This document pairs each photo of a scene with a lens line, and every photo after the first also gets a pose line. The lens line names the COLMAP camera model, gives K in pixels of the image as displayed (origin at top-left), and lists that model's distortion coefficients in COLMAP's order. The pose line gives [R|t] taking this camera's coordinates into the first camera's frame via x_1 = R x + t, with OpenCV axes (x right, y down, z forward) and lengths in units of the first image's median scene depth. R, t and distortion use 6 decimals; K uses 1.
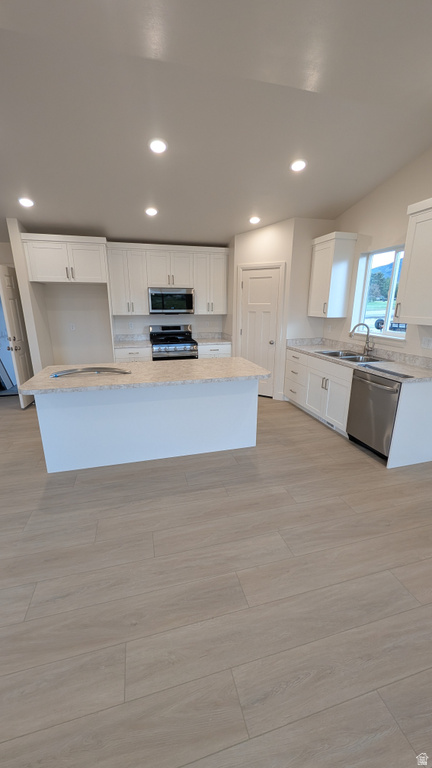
lens RADIAL K [[288.6, 0, 212.6], [0, 288.6, 381.1], [0, 0, 1]] dist [0.000402, 0.000205]
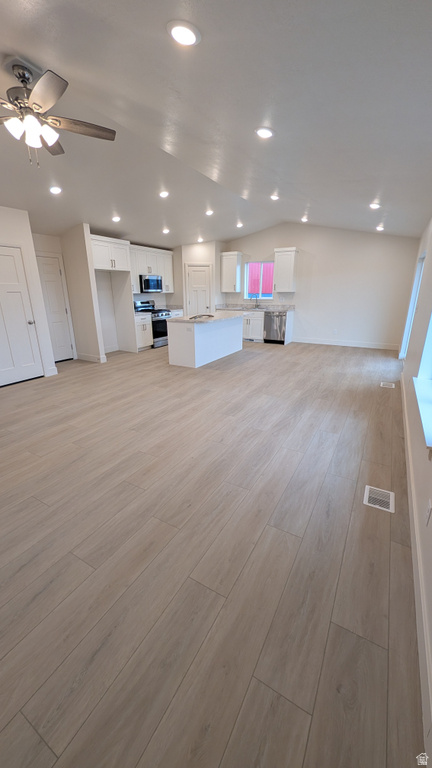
lens RADIAL K [[288.6, 0, 208.5], [0, 288.6, 381.3], [0, 0, 1]] dist [0.000402, 0.000205]
pose [[0.719930, -0.216370, 0.659458, -1.193183], [0.186962, 0.975499, 0.115958, 0.120633], [-0.668390, 0.039812, 0.742744, -0.367423]]
